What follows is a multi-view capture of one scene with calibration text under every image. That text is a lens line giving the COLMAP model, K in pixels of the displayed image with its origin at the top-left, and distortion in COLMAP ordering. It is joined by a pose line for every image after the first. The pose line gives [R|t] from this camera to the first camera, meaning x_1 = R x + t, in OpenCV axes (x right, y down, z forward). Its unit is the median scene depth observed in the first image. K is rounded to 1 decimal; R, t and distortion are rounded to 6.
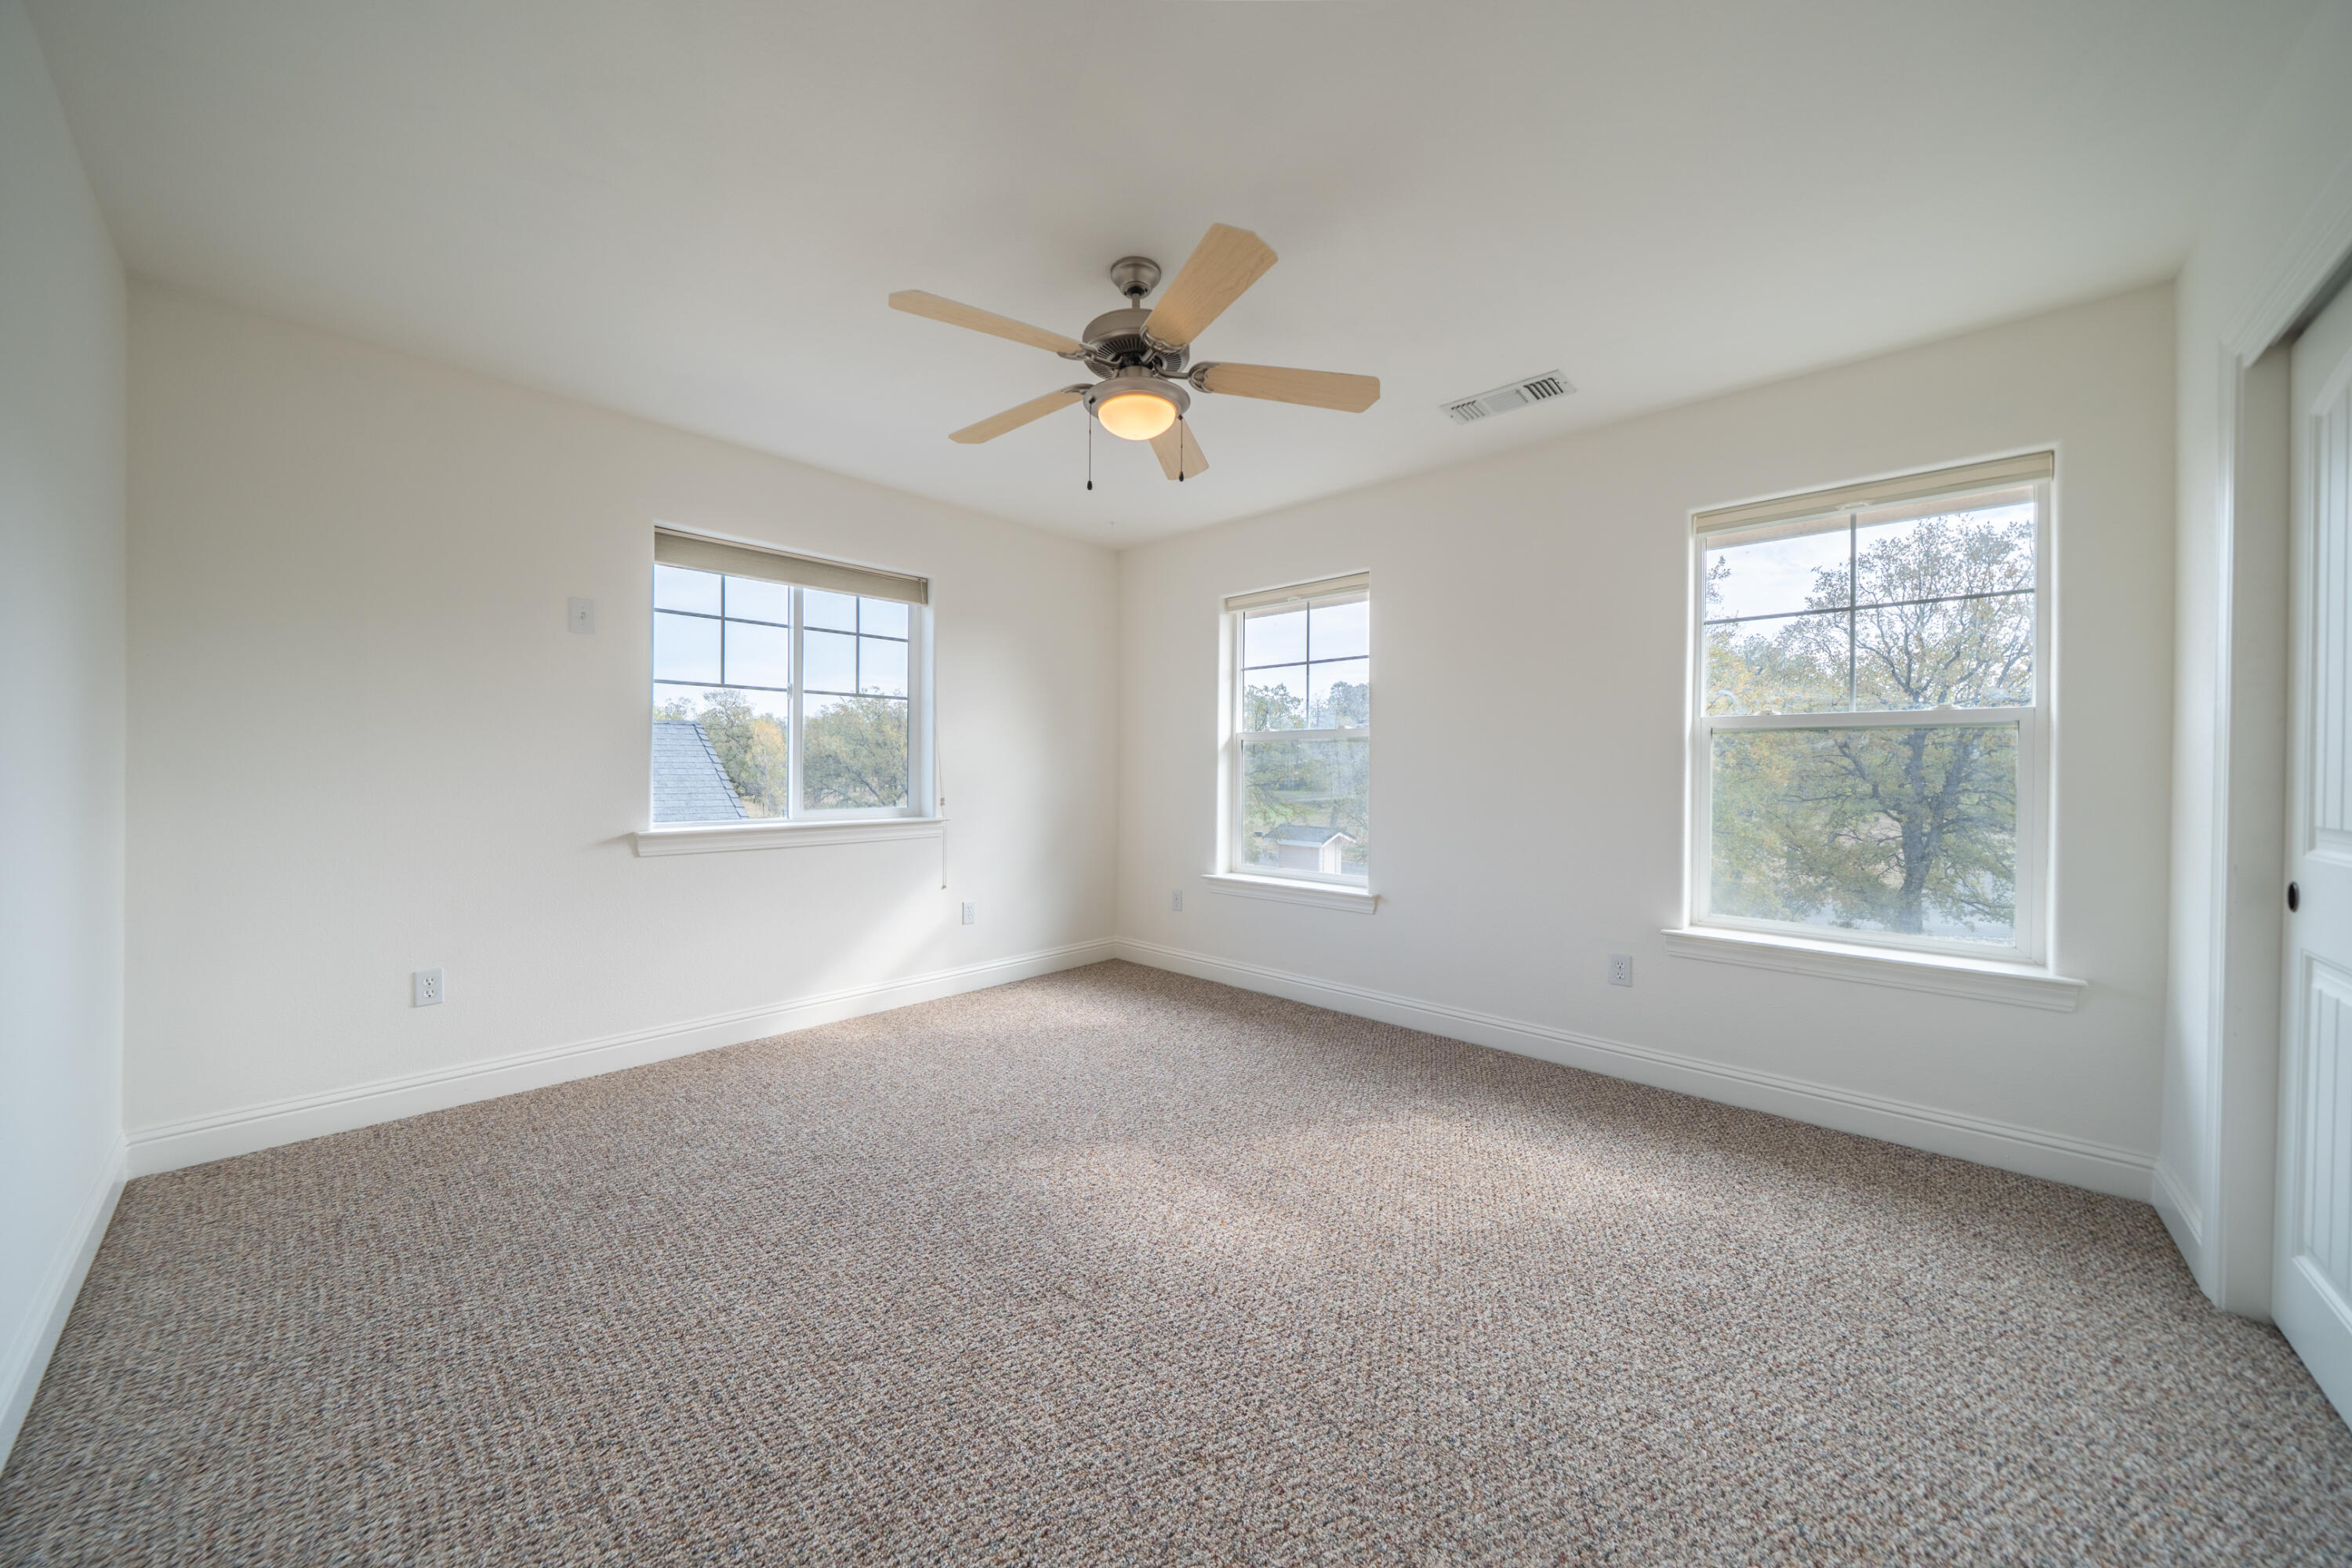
lens RADIAL K [[804.5, 0, 1175.8], [0, 804.5, 775.6], [0, 0, 1]] dist [-0.002926, -0.000196]
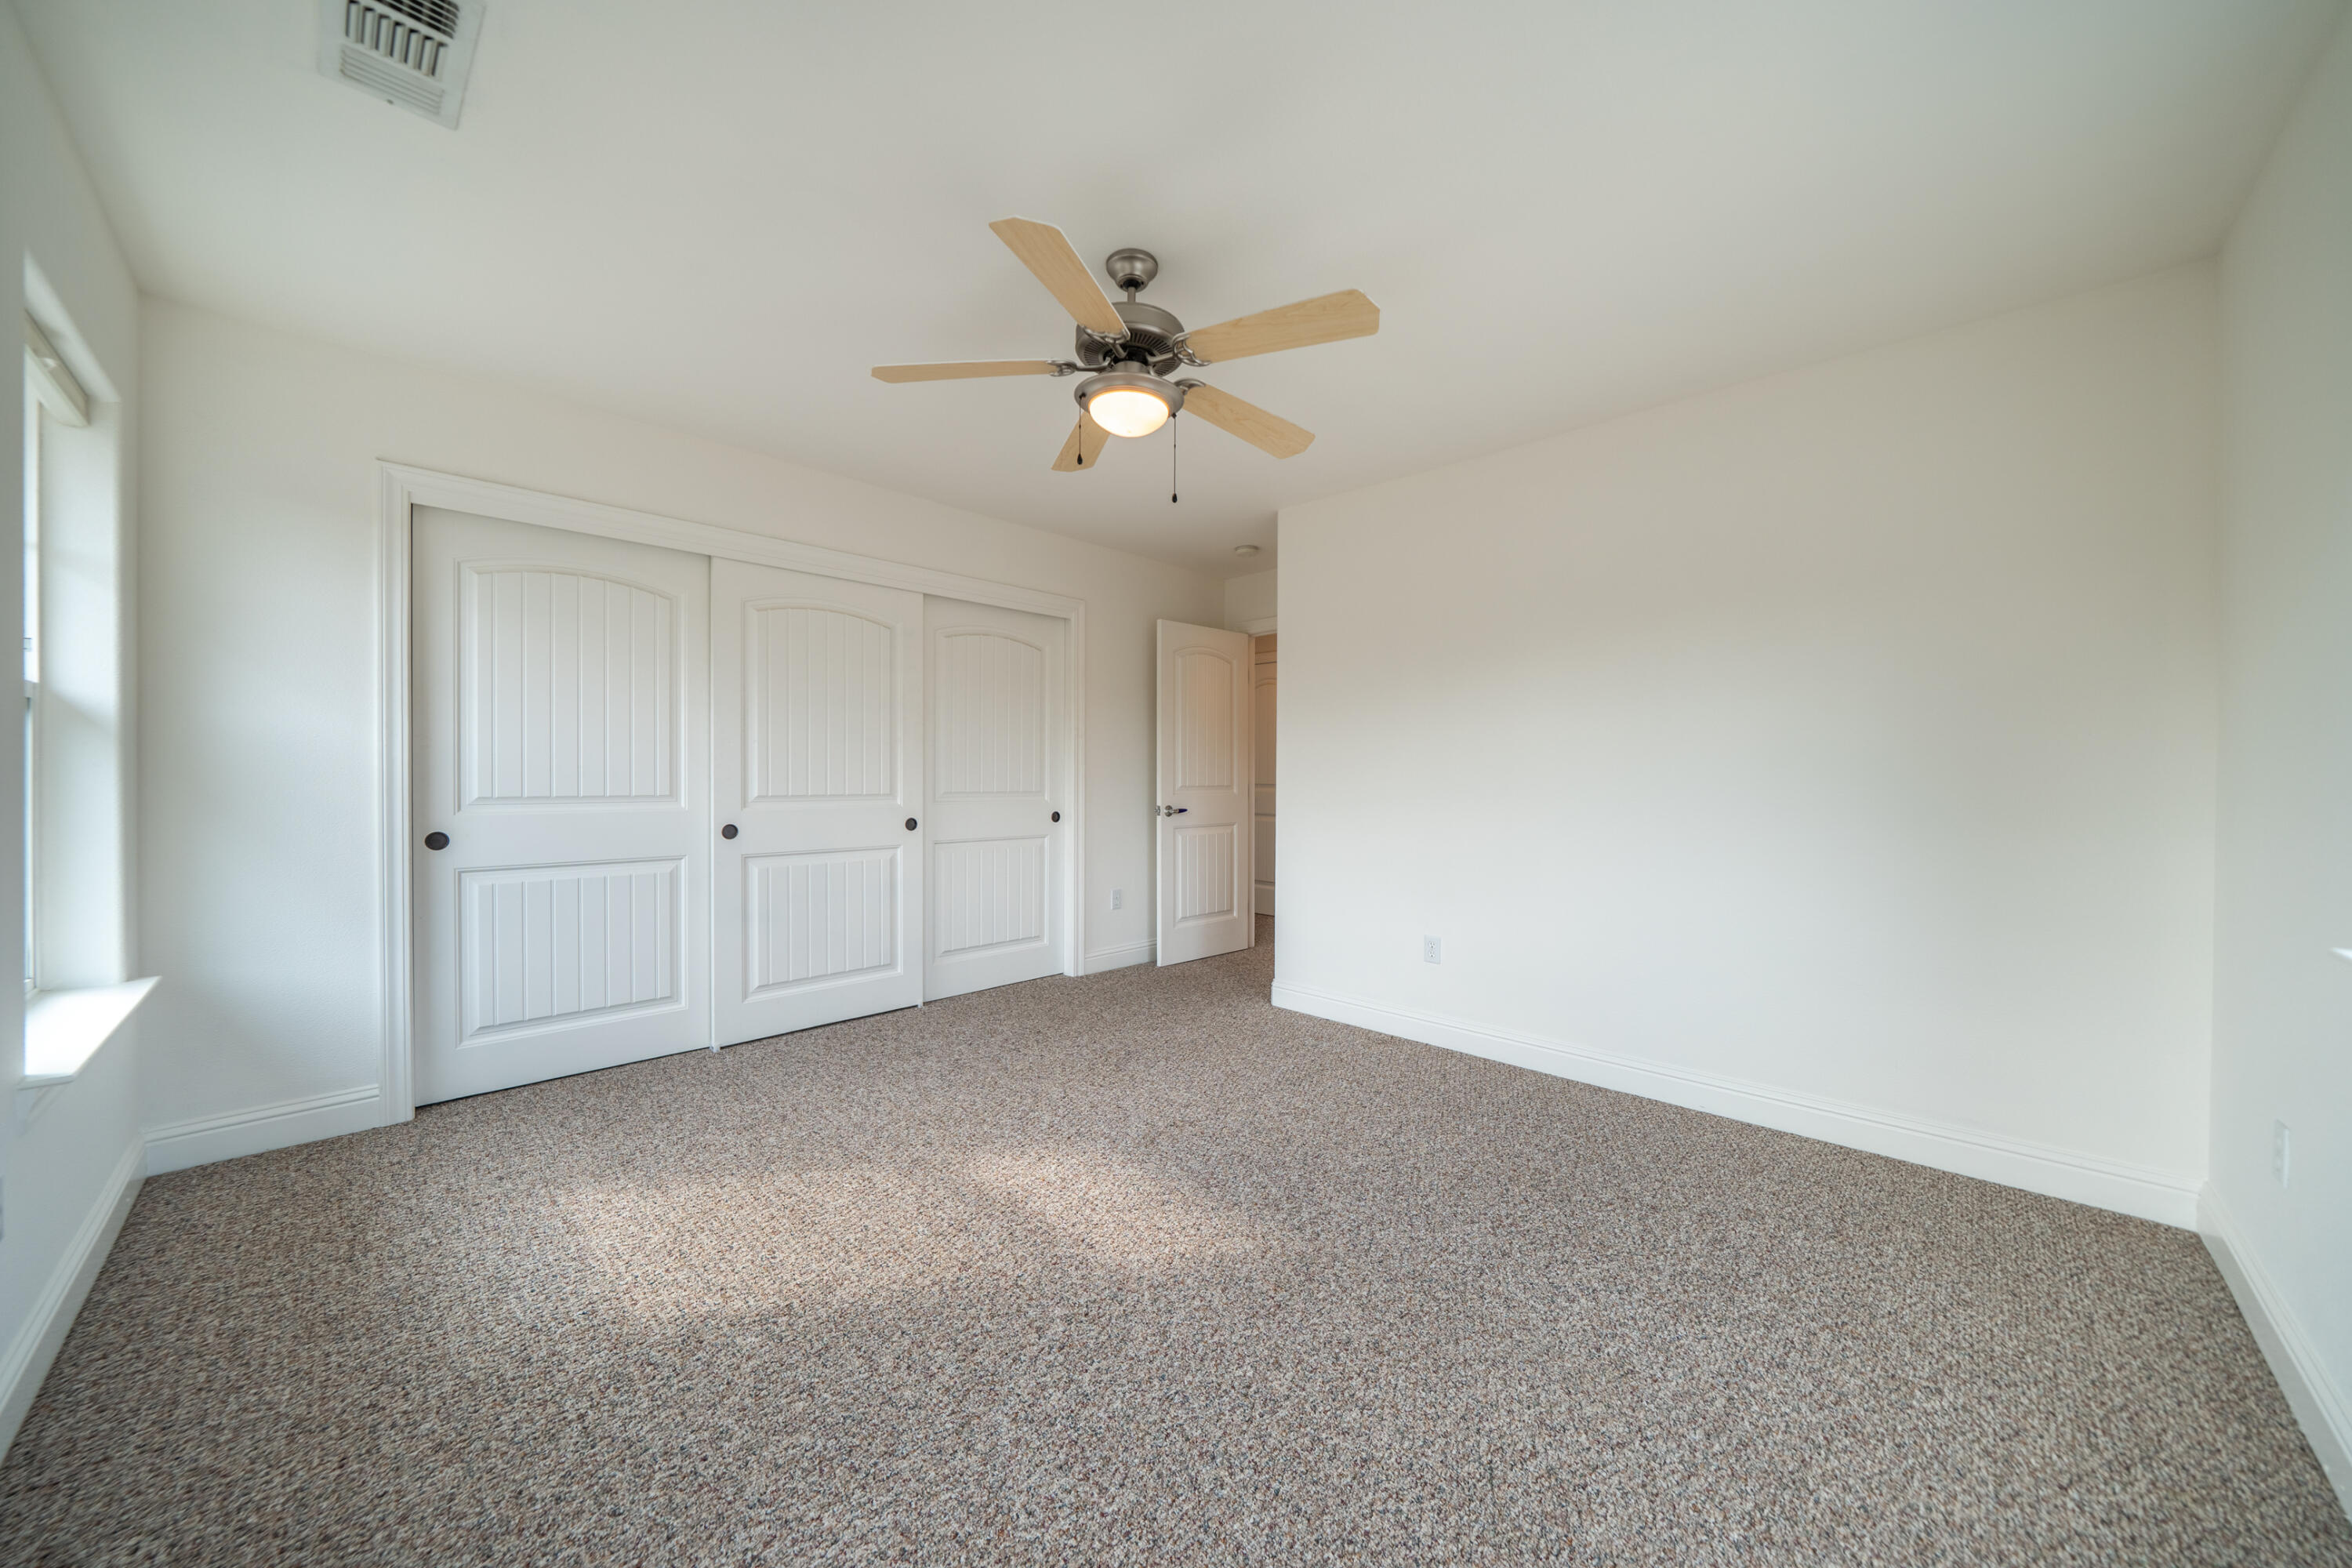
lens RADIAL K [[804.5, 0, 1174.2], [0, 804.5, 779.9], [0, 0, 1]] dist [-0.002926, -0.000196]
pose [[-0.999519, -0.015274, 0.026977, -0.132767], [-0.014982, 0.999827, 0.011000, -0.012735], [-0.027140, 0.010590, -0.999576, 1.928725]]
